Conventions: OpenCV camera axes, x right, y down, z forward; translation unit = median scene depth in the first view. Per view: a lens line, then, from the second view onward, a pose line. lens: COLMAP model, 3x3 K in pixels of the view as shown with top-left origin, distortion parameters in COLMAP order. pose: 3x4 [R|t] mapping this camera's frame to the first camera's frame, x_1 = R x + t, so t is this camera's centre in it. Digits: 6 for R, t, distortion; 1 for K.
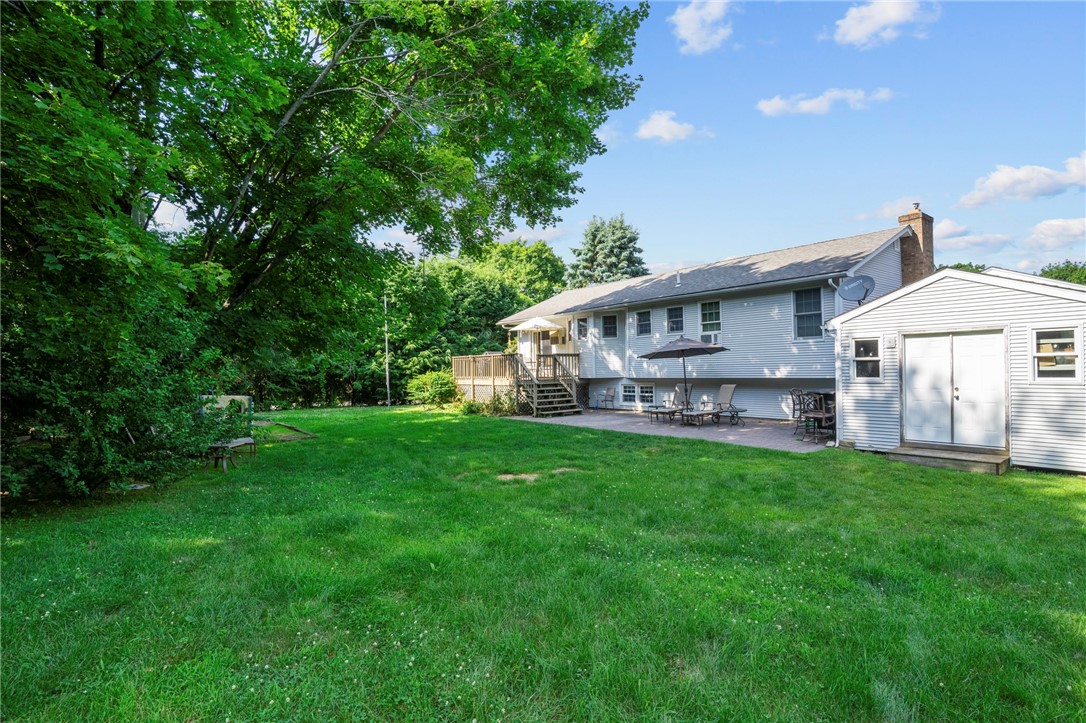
lens RADIAL K [[540.9, 0, 538.9], [0, 540.9, 364.9], [0, 0, 1]] dist [-0.082891, 0.042224]
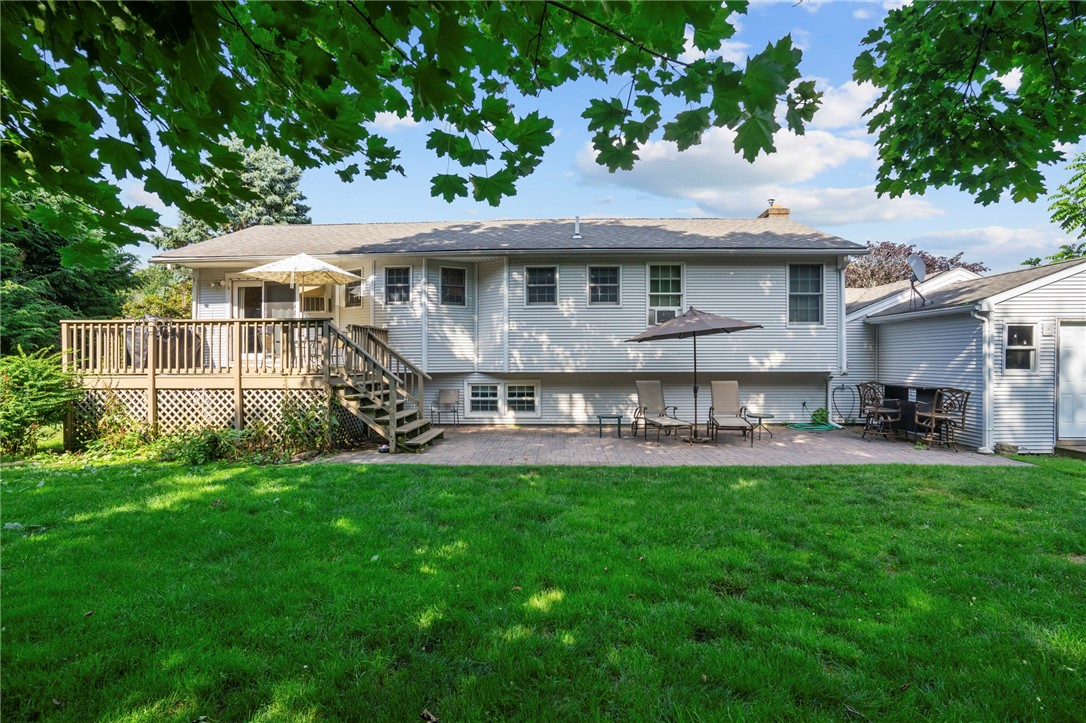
lens RADIAL K [[540.9, 0, 538.9], [0, 540.9, 364.9], [0, 0, 1]] dist [-0.082891, 0.042224]
pose [[0.616931, 0.014550, 0.786882, -0.335668], [-0.014755, 0.999867, -0.006920, 0.021979], [-0.786879, -0.007341, 0.617064, 0.676317]]
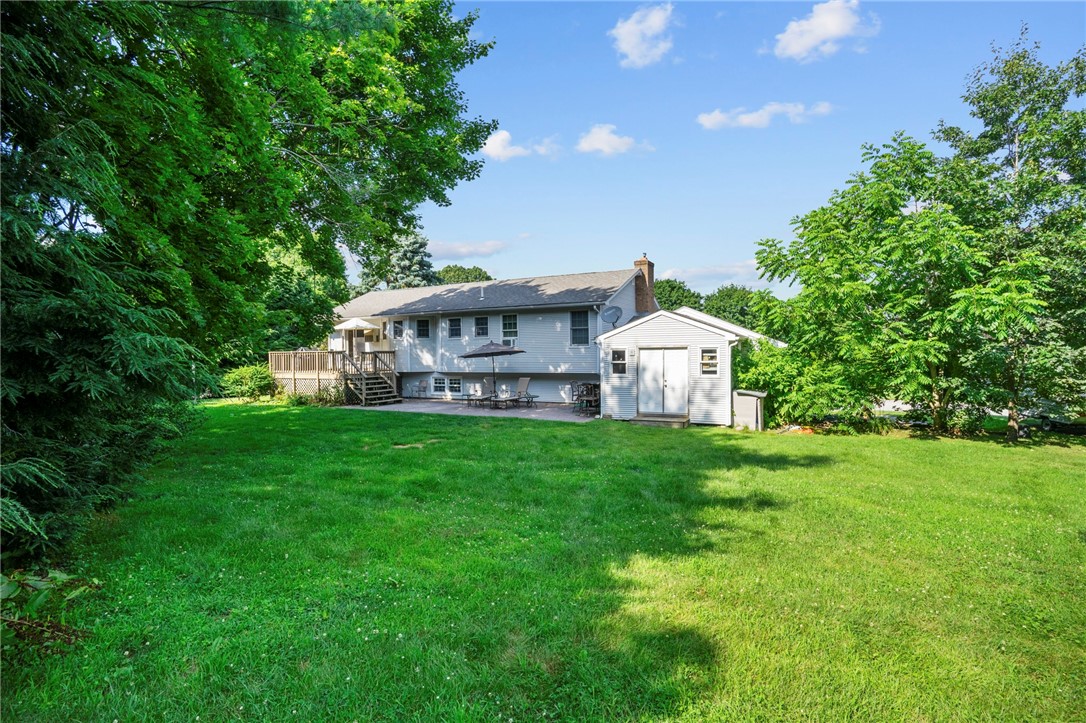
lens RADIAL K [[540.9, 0, 538.9], [0, 540.9, 364.9], [0, 0, 1]] dist [-0.082891, 0.042224]
pose [[0.903266, 0.001143, 0.429081, -0.179598], [-0.009515, 0.999804, 0.017366, -0.017625], [-0.428977, -0.019769, 0.903099, -0.224022]]
